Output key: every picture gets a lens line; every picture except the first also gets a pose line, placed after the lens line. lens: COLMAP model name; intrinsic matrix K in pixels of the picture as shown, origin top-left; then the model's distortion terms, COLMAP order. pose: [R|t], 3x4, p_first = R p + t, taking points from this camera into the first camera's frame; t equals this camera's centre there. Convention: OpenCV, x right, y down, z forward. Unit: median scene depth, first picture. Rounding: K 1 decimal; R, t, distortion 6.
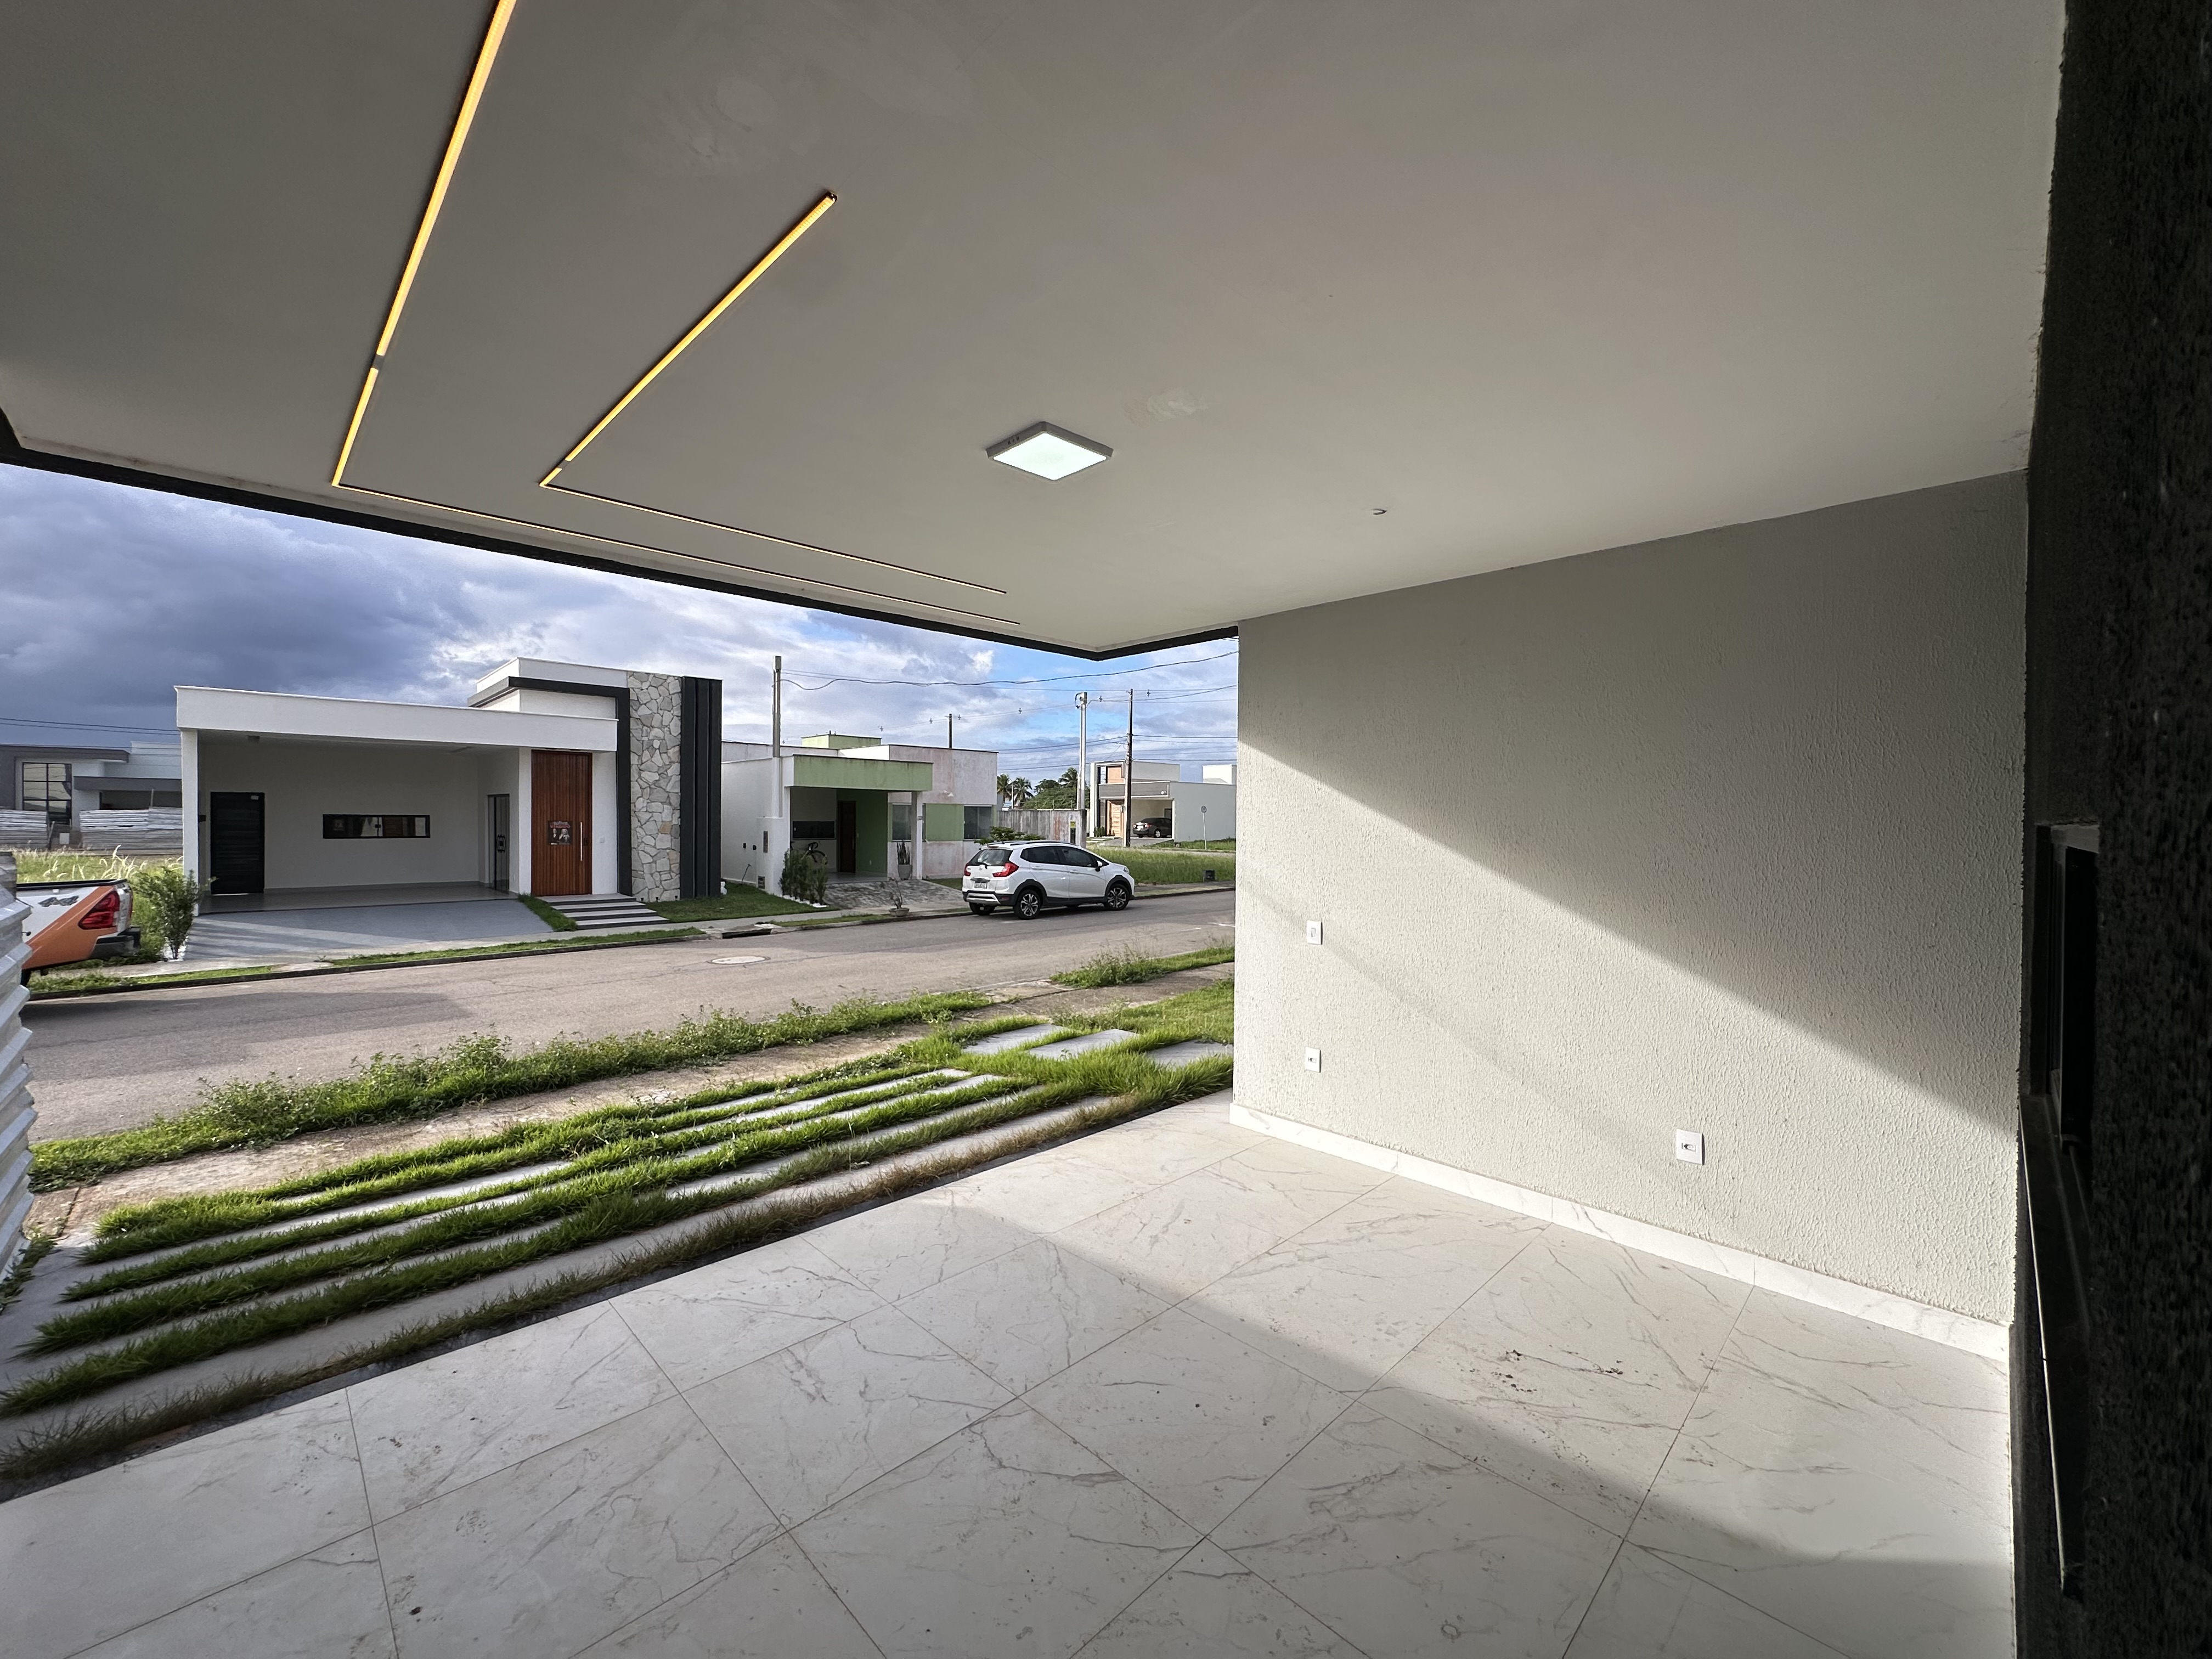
lens RADIAL K [[881.4, 0, 1106.4], [0, 881.4, 825.5], [0, 0, 1]] dist [-0.007312, 0.000900]
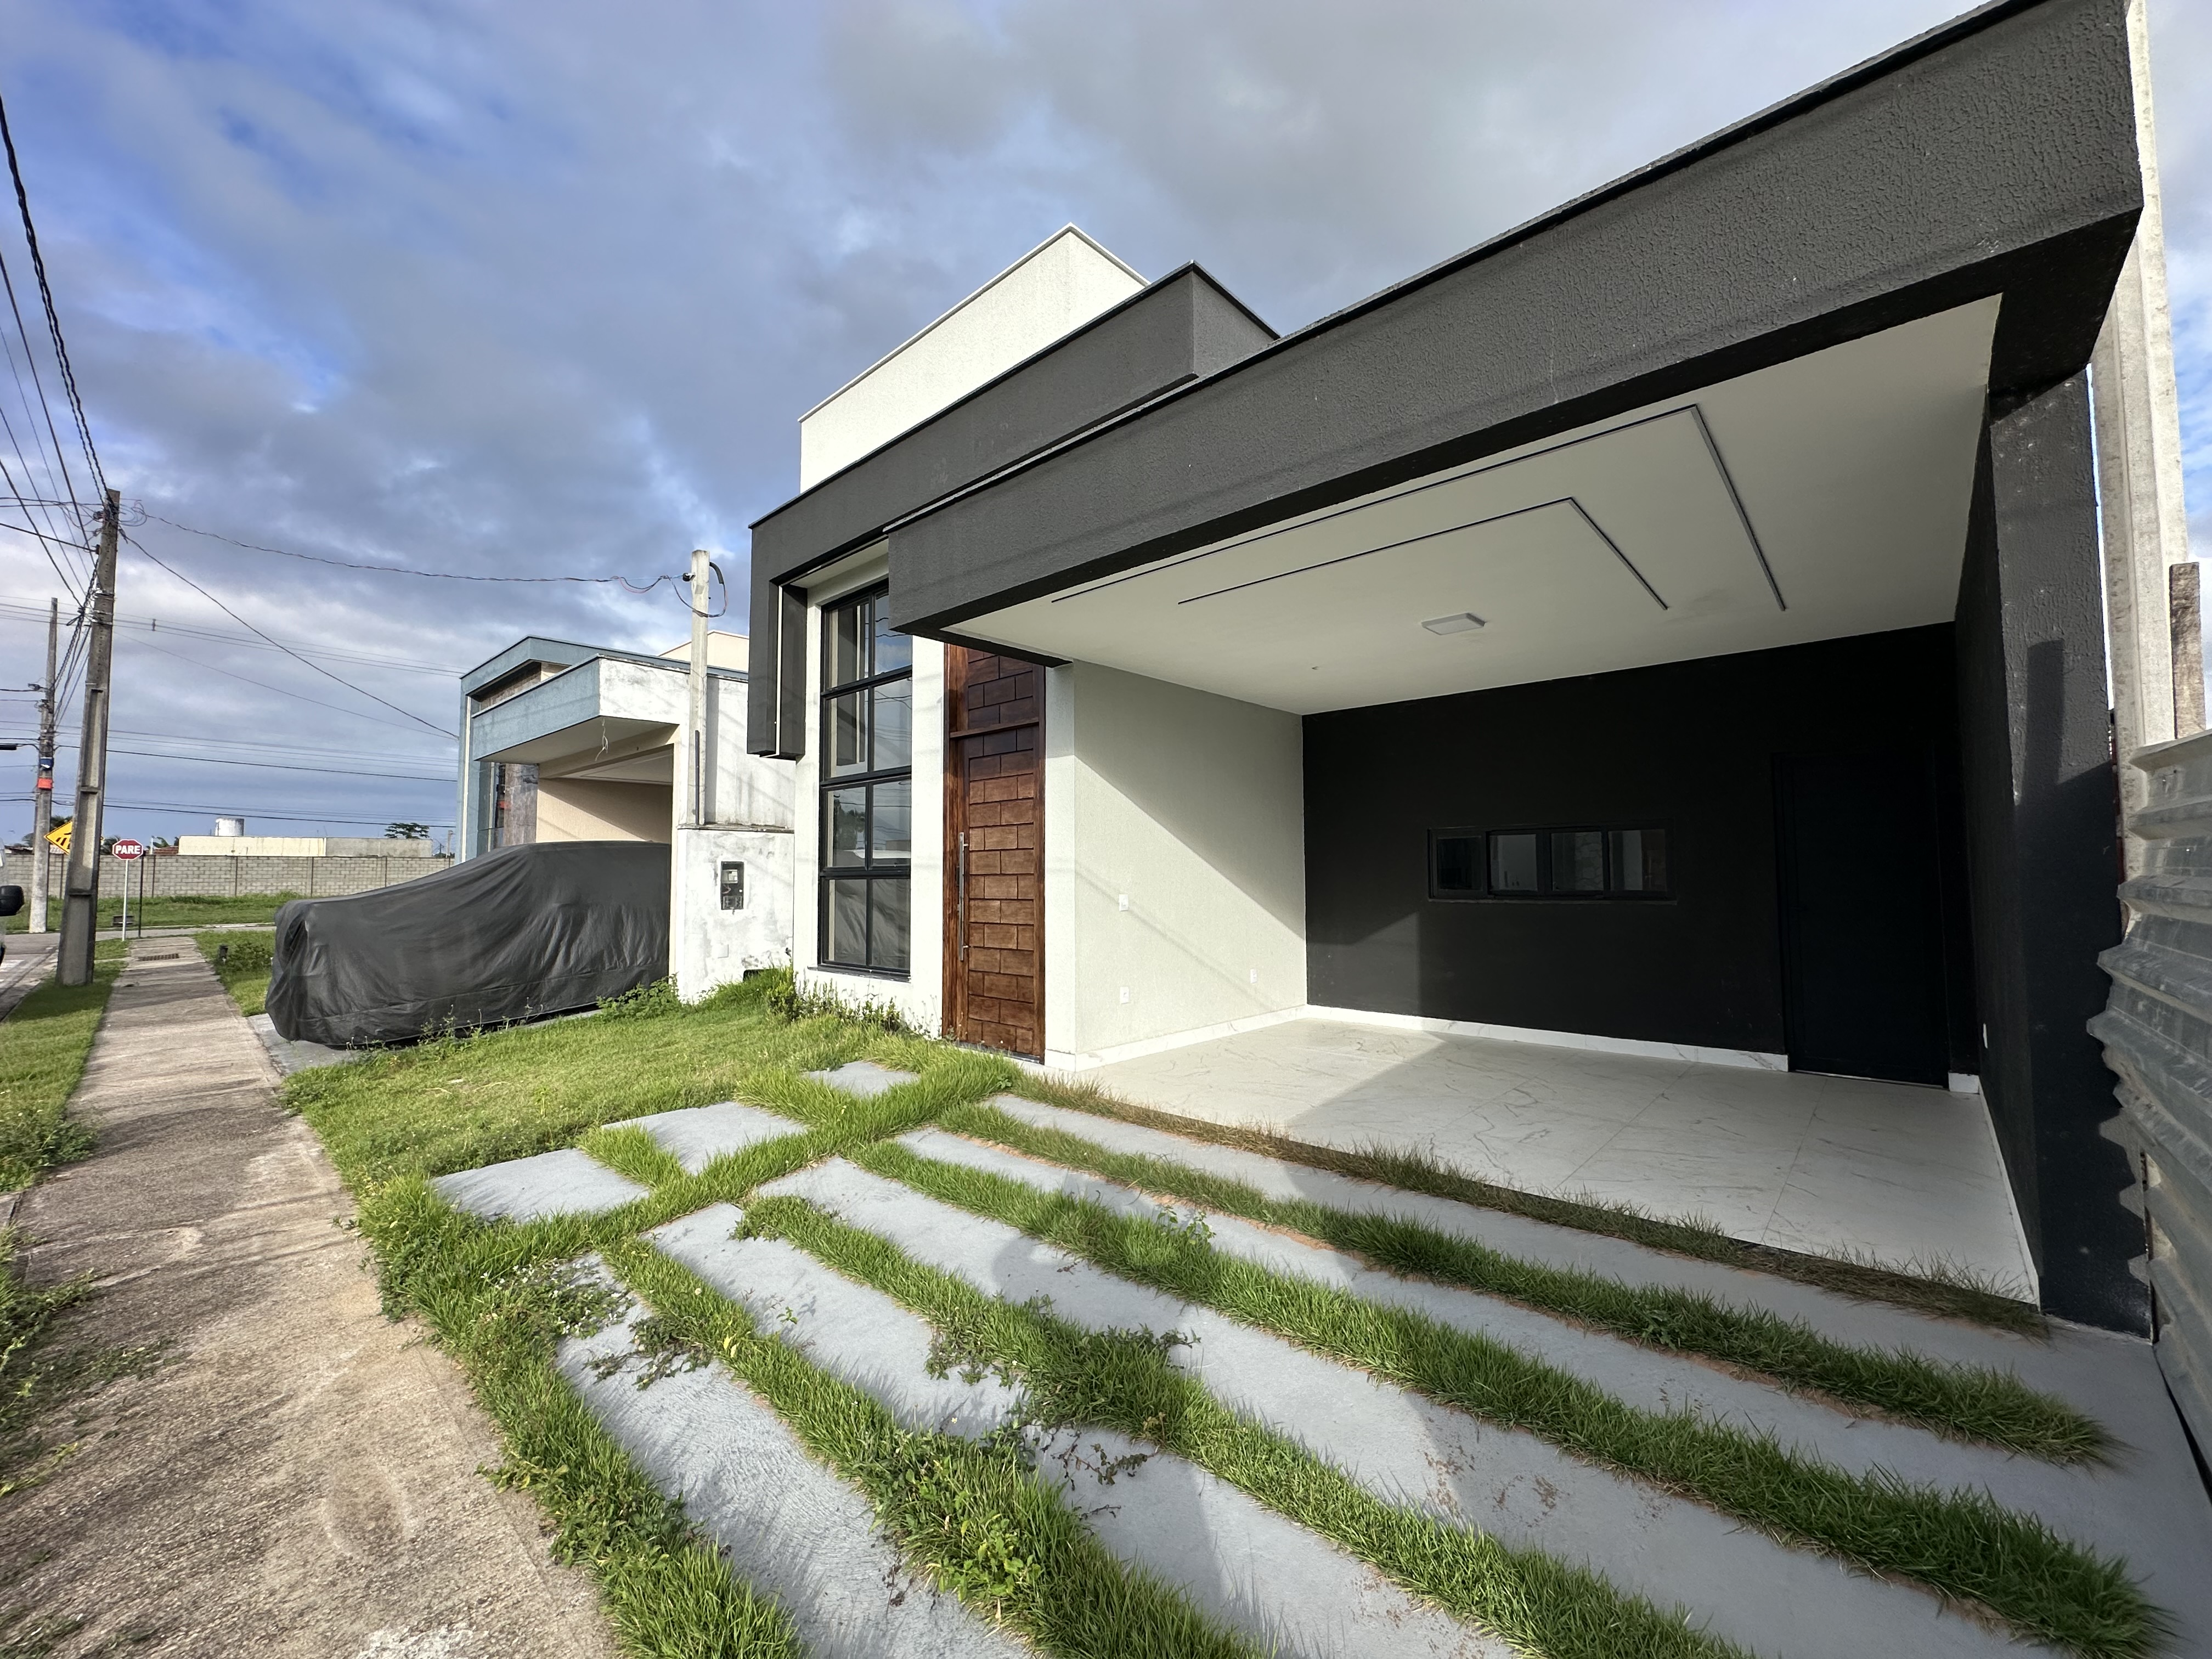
lens RADIAL K [[881.4, 0, 1109.1], [0, 881.4, 834.4], [0, 0, 1]] dist [-0.007312, 0.000900]
pose [[-0.046071, 0.035585, 0.998304, -0.745829], [0.008902, 0.999340, -0.035211, 0.040919], [-0.998898, 0.007264, -0.046357, 0.705037]]
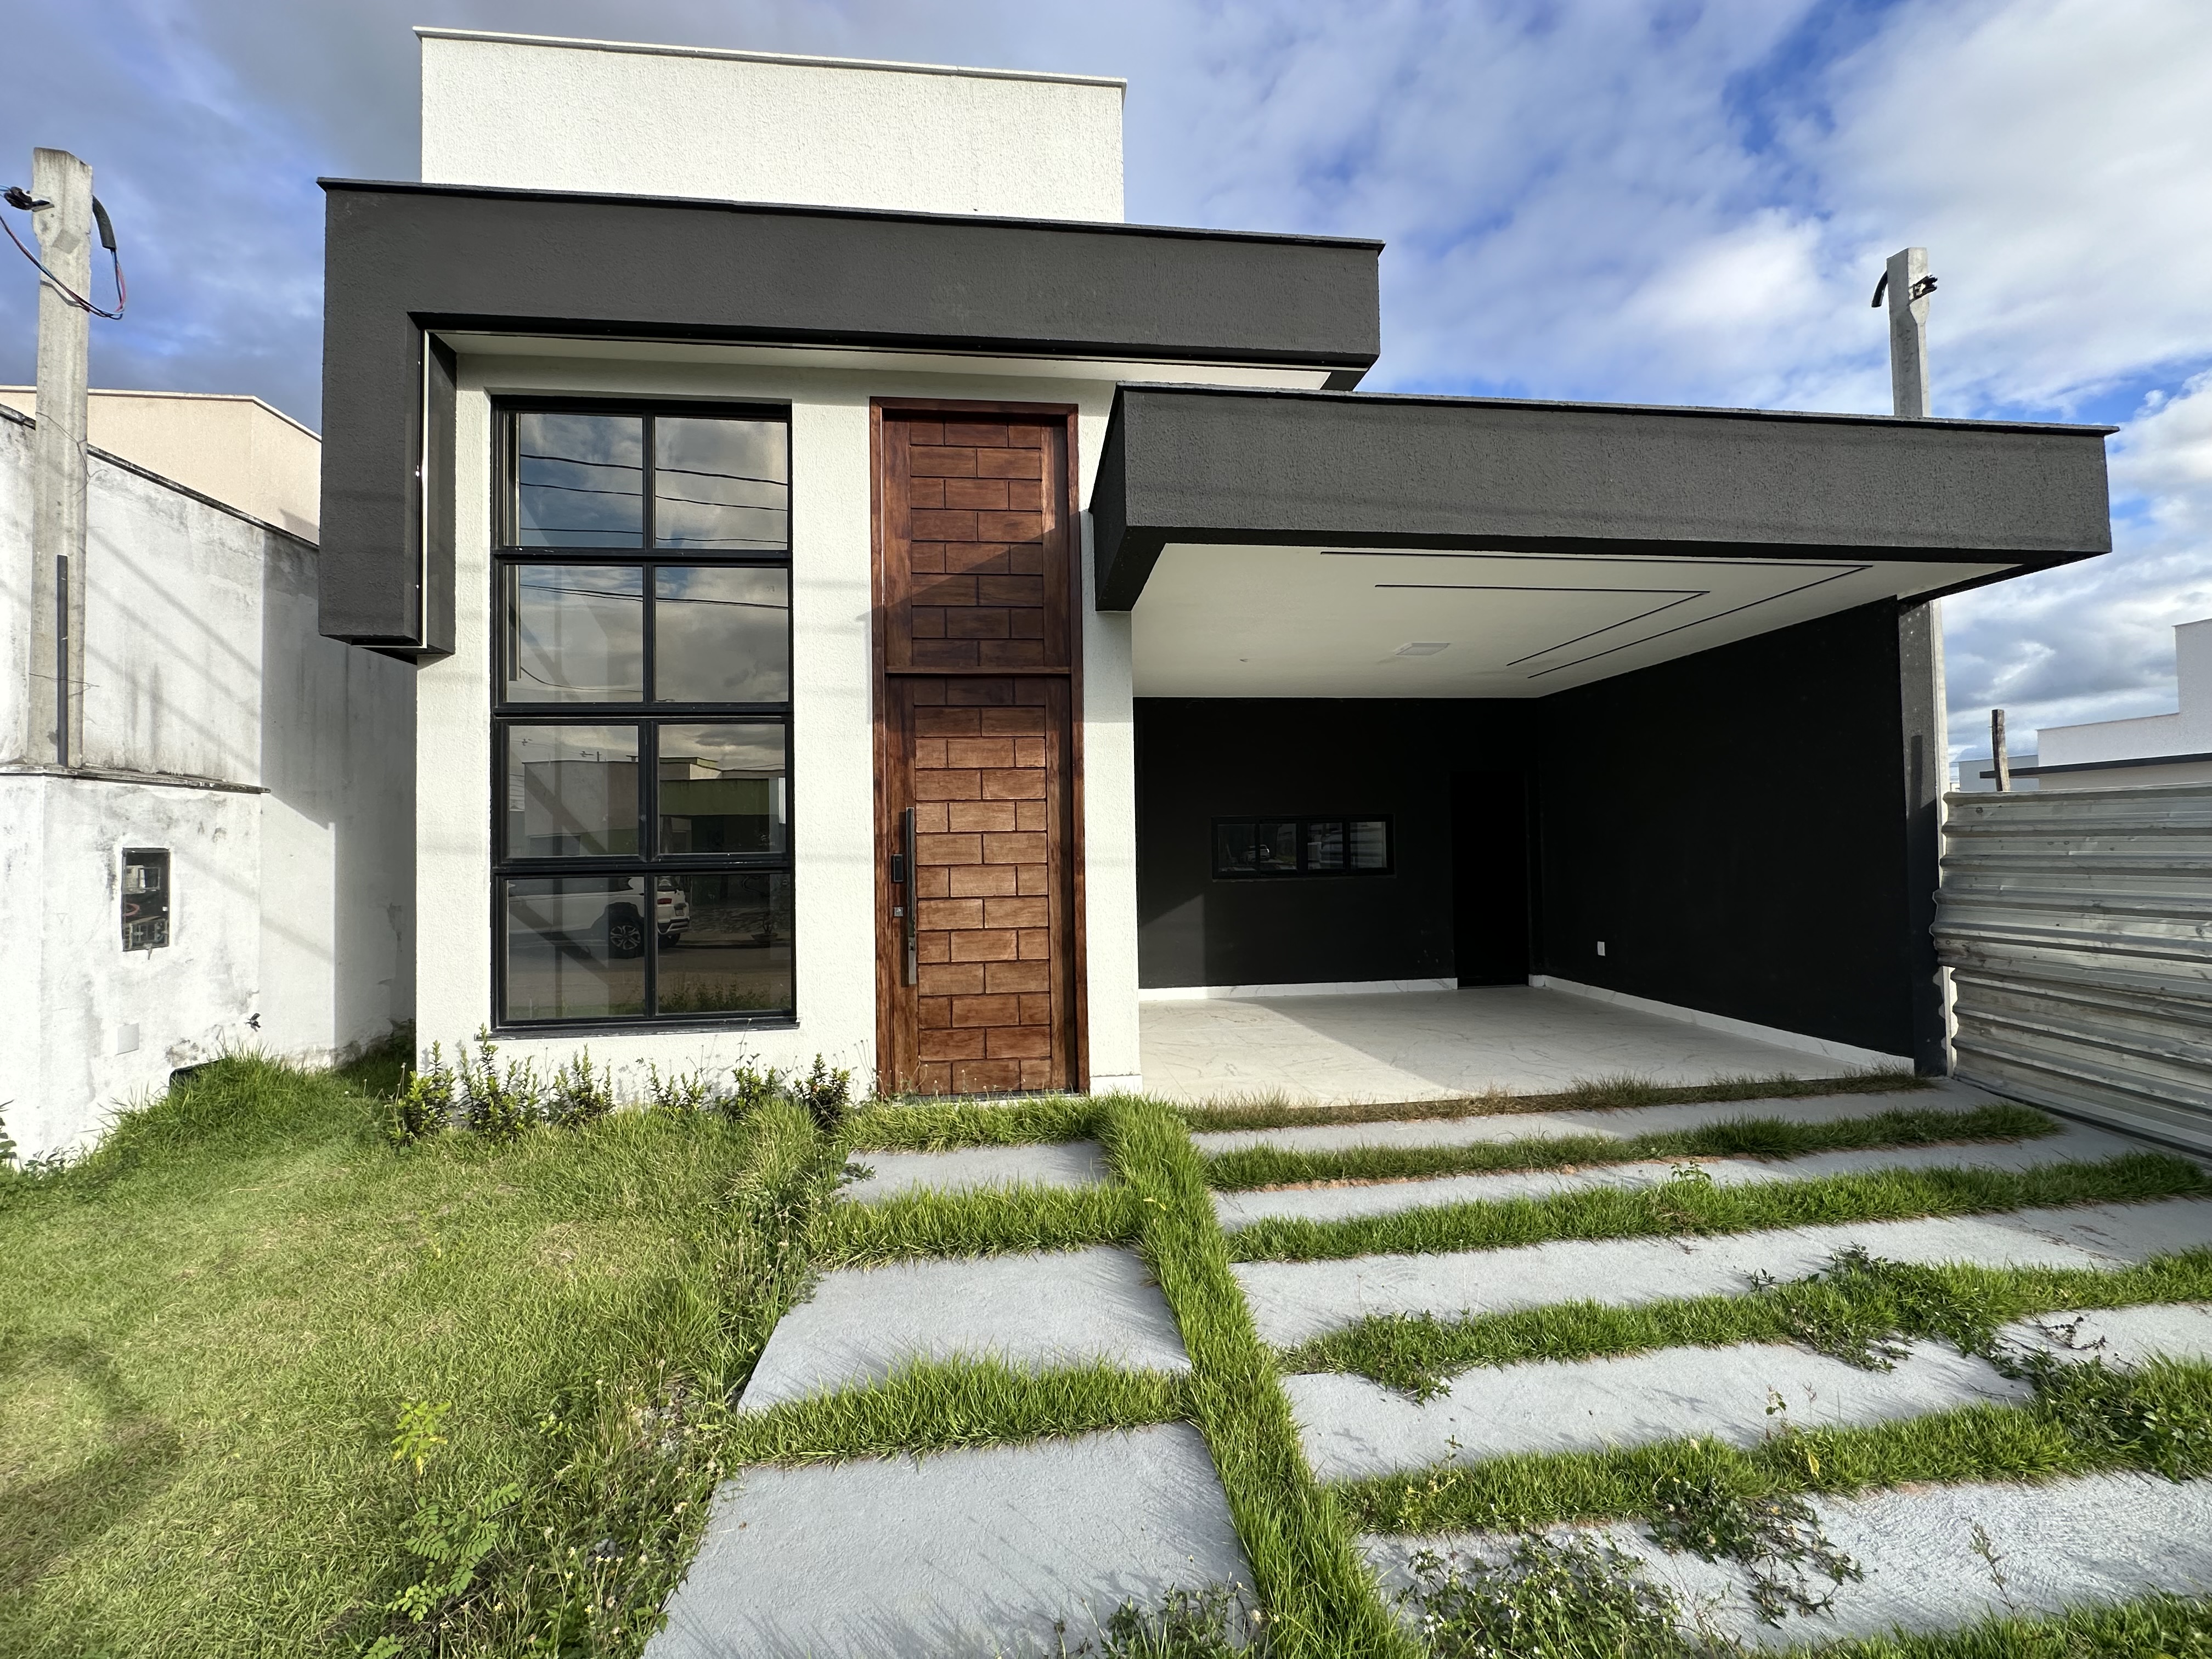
lens RADIAL K [[881.4, 0, 1104.9], [0, 881.4, 827.4], [0, 0, 1]] dist [-0.007312, 0.000900]
pose [[-0.782953, 0.014761, 0.621906, -0.321251], [0.009037, 0.999883, -0.012356, 0.028761], [-0.622016, -0.004054, -0.782994, 1.279661]]
